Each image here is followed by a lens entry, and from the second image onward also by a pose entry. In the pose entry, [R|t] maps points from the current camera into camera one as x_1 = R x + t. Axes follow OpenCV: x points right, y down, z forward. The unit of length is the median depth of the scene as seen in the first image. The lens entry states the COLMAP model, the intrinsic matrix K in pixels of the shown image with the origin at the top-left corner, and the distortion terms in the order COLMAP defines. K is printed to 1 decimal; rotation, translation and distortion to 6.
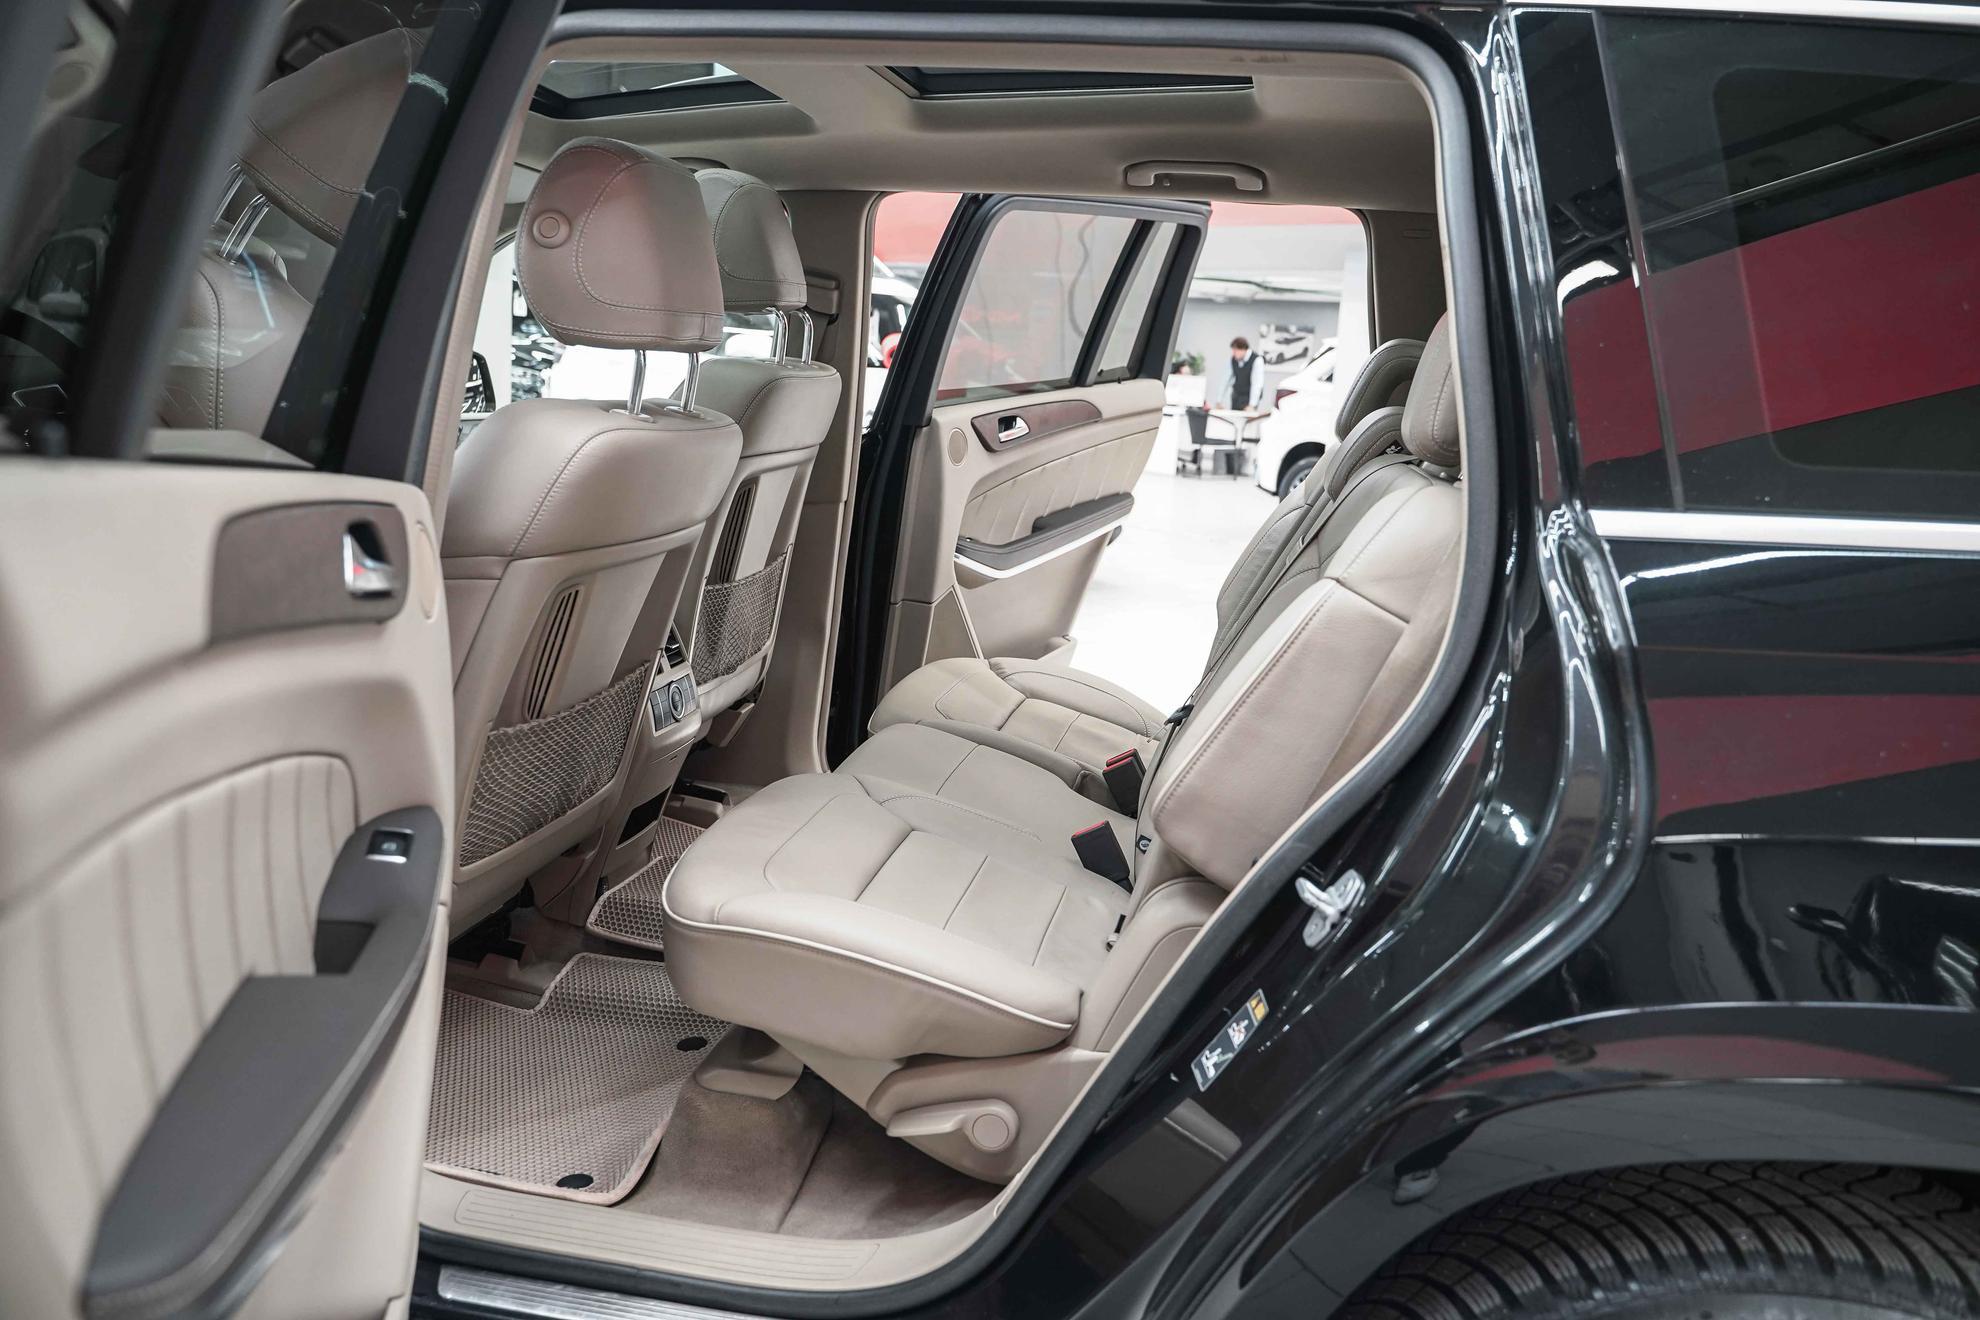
lens RADIAL K [[1589.0, 0, 1002.7], [0, 1589.0, 659.8], [0, 0, 1]] dist [-0.006801, 0.000838]
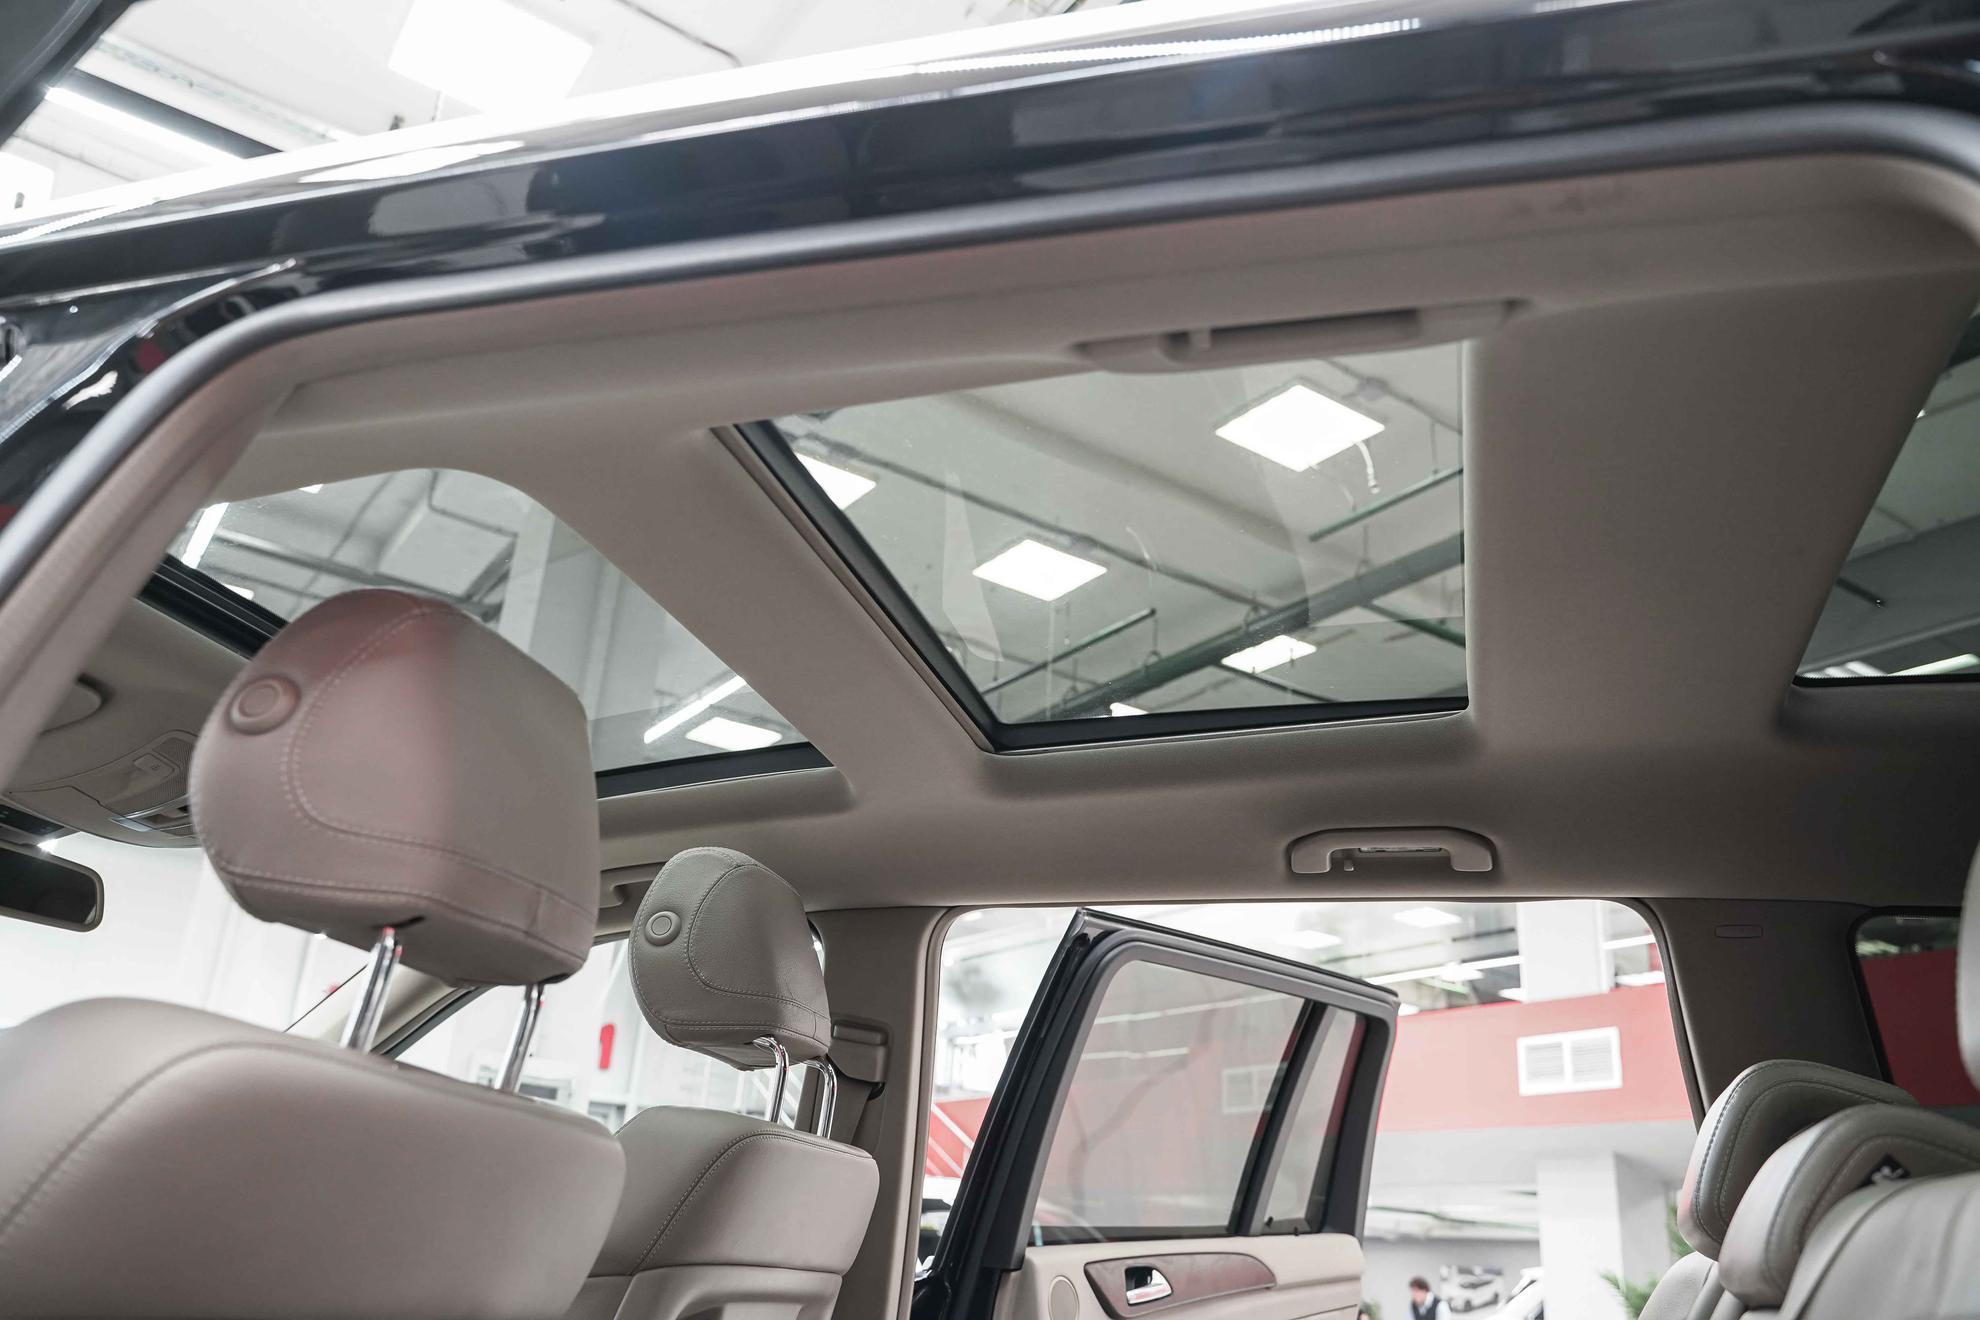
lens RADIAL K [[1589.0, 0, 1002.7], [0, 1589.0, 659.8], [0, 0, 1]] dist [-0.006801, 0.000838]
pose [[0.996088, -0.033252, -0.081871, 0.009157], [-0.017547, 0.833615, -0.552067, 0.008597], [0.086606, 0.551344, 0.829771, 0.270002]]
